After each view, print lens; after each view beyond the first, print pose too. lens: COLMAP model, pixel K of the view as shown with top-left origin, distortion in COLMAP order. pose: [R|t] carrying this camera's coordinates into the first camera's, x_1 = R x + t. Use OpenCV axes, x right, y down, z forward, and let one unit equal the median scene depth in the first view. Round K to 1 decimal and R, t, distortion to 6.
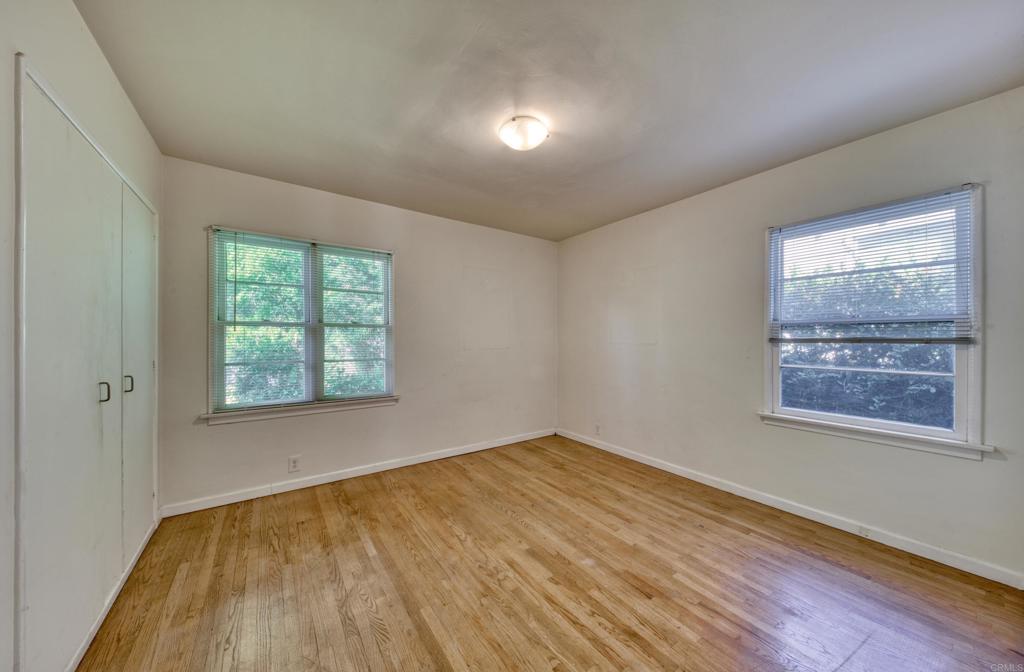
lens RADIAL K [[348.9, 0, 516.4], [0, 348.9, 342.6], [0, 0, 1]] dist [0.021549, -0.008901]
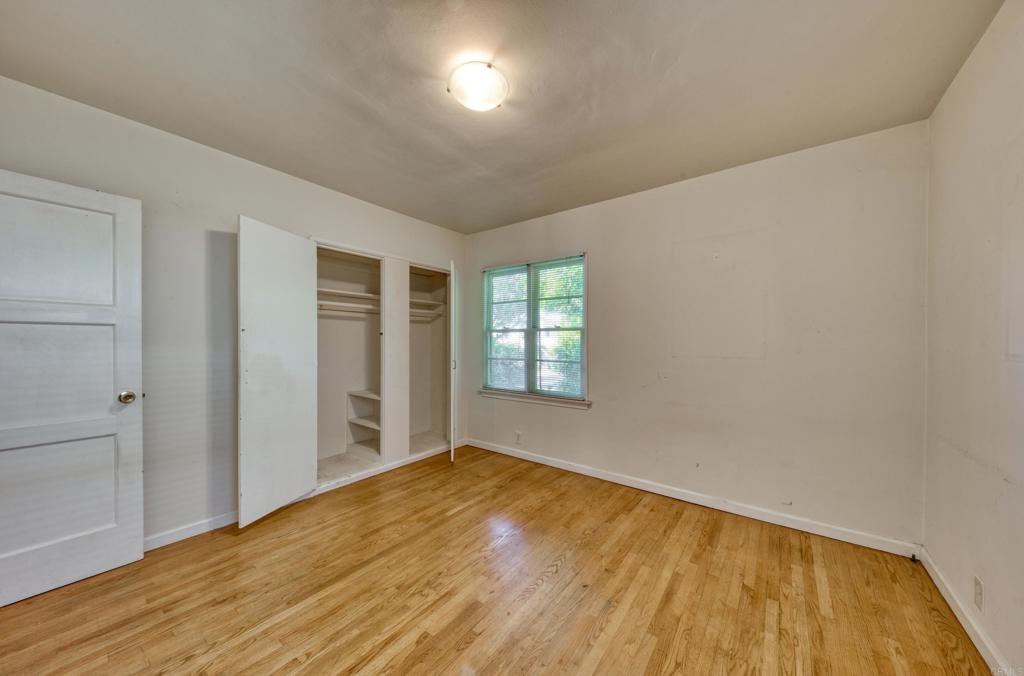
lens RADIAL K [[348.9, 0, 516.4], [0, 348.9, 344.6], [0, 0, 1]] dist [0.021549, -0.008901]
pose [[0.296520, 0.008389, -0.954990, 0.598460], [-0.010388, 0.999931, 0.005558, -0.006080], [0.954970, 0.008273, 0.296587, 0.607338]]
